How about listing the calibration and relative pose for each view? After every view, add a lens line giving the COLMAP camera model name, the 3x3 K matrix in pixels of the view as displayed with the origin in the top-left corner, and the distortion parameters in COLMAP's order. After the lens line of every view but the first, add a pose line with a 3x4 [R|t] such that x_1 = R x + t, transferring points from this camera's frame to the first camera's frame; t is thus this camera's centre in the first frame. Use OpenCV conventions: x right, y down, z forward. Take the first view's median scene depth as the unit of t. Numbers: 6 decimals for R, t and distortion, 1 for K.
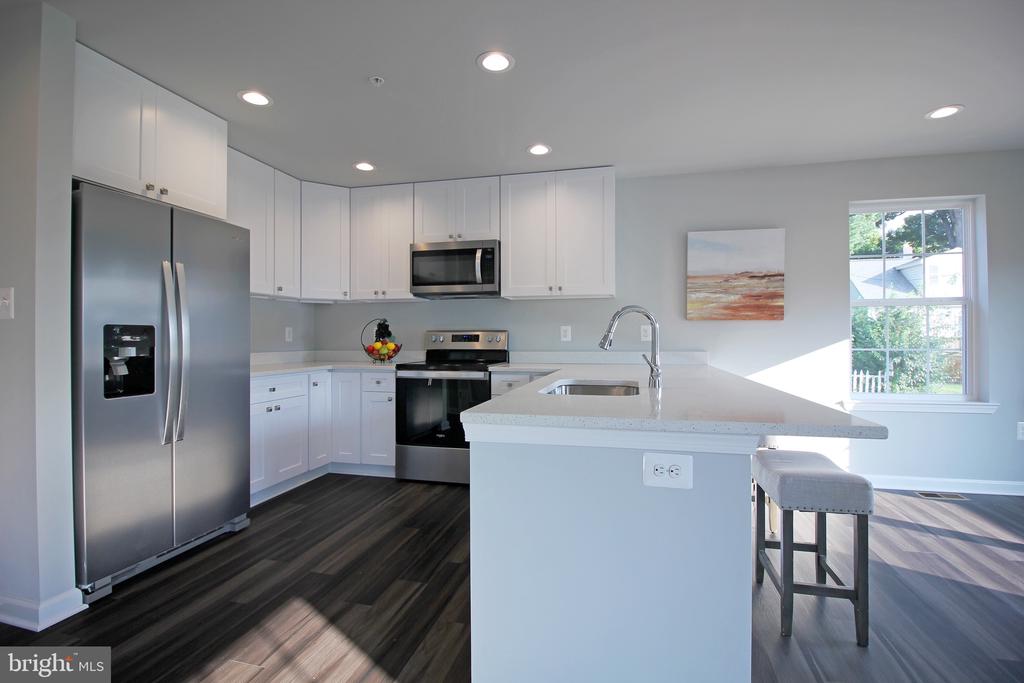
lens RADIAL K [[475.6, 0, 514.2], [0, 475.6, 337.5], [0, 0, 1]] dist [-0.000179, -0.013532]
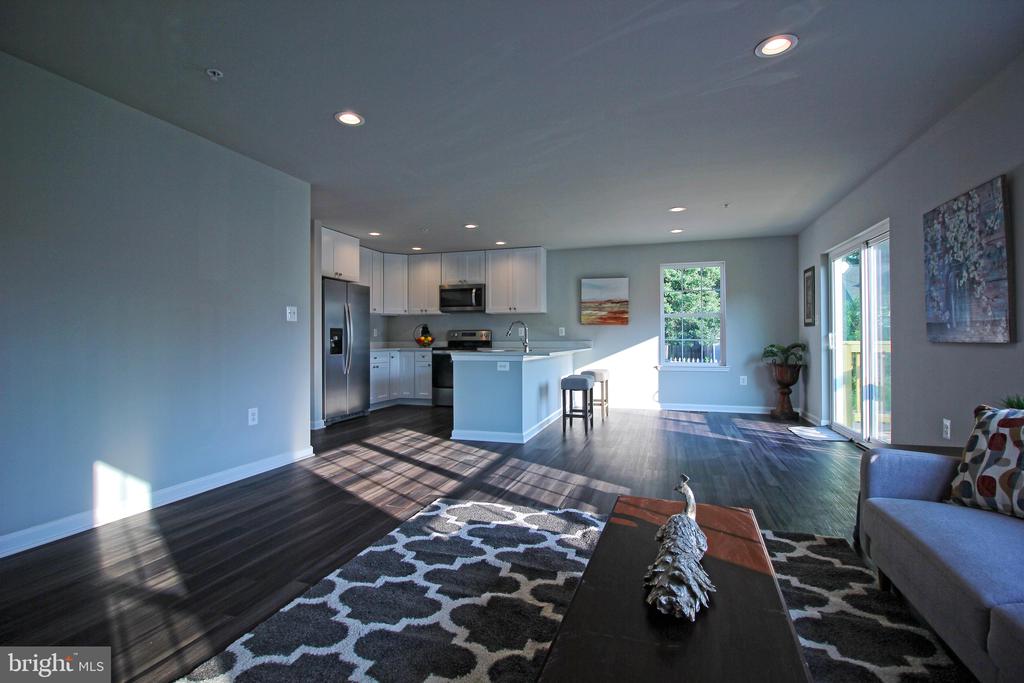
lens RADIAL K [[475.6, 0, 514.2], [0, 475.6, 337.5], [0, 0, 1]] dist [-0.000179, -0.013532]
pose [[0.997609, -0.000508, -0.069109, 0.227519], [0.000374, 0.999998, -0.001950, 0.018952], [0.069110, 0.001920, 0.997607, -0.946216]]
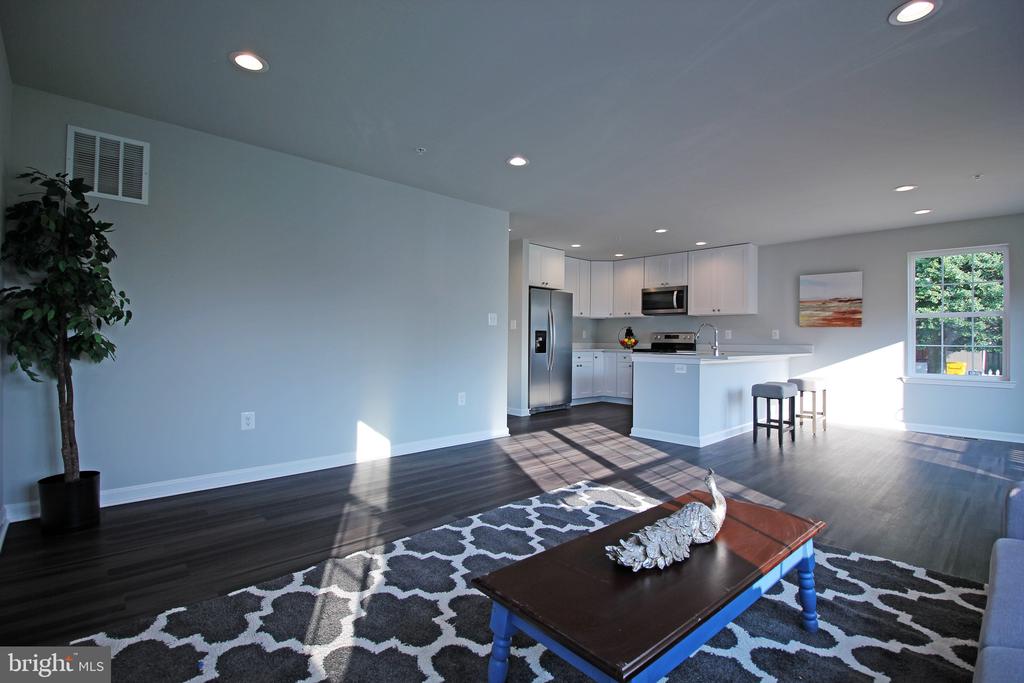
lens RADIAL K [[475.6, 0, 514.2], [0, 475.6, 337.5], [0, 0, 1]] dist [-0.000179, -0.013532]
pose [[0.841595, 0.008002, -0.540050, 0.426138], [-0.010978, 0.999937, -0.002292, 0.016841], [0.539998, 0.007858, 0.841630, -1.001097]]
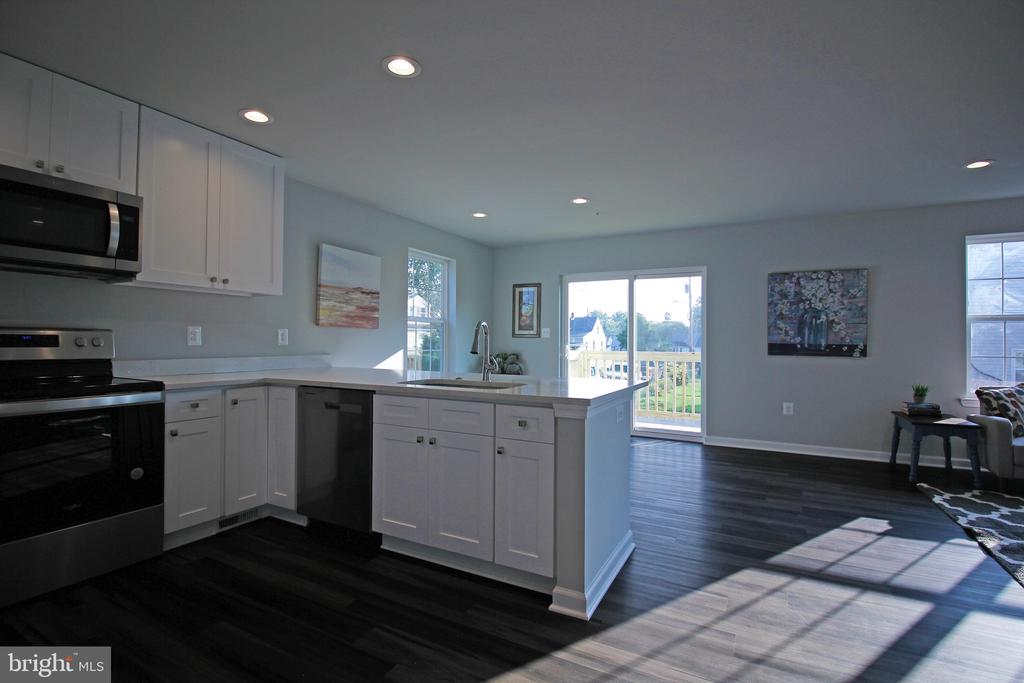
lens RADIAL K [[475.6, 0, 514.2], [0, 475.6, 337.5], [0, 0, 1]] dist [-0.000179, -0.013532]
pose [[0.245945, 0.013334, 0.969192, -0.565111], [-0.010032, 0.999887, -0.011211, -0.002354], [-0.969232, -0.006966, 0.246051, 0.317012]]
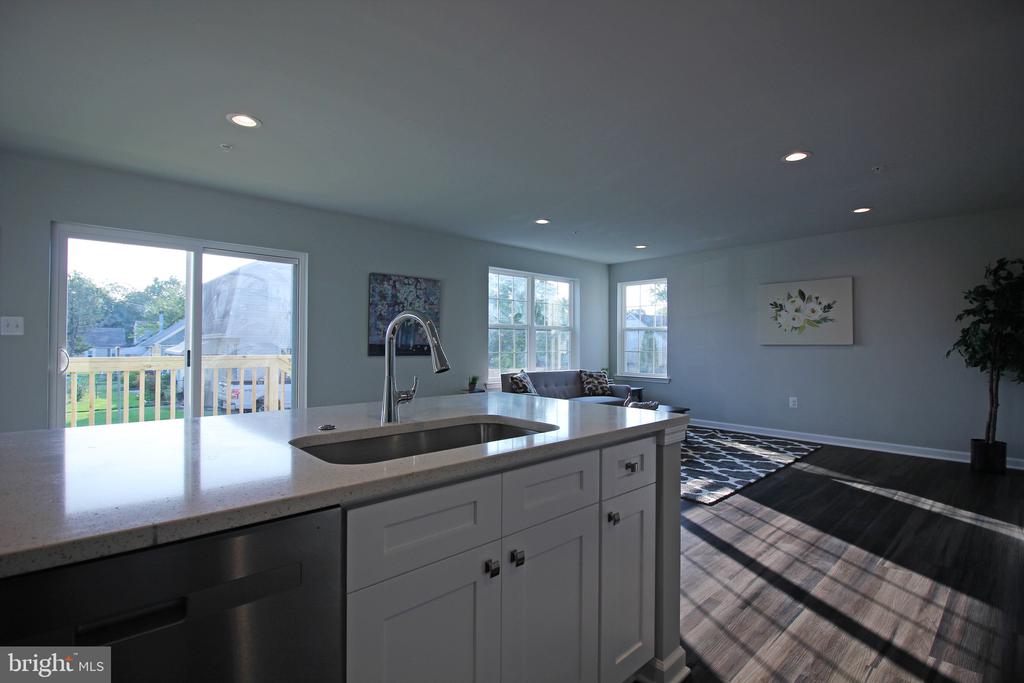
lens RADIAL K [[475.6, 0, 514.2], [0, 475.6, 337.5], [0, 0, 1]] dist [-0.000179, -0.013532]
pose [[-0.836536, 0.006933, 0.547868, -0.143709], [-0.002495, 0.999861, -0.016463, -0.005778], [-0.547906, -0.015139, -0.836403, 0.830515]]
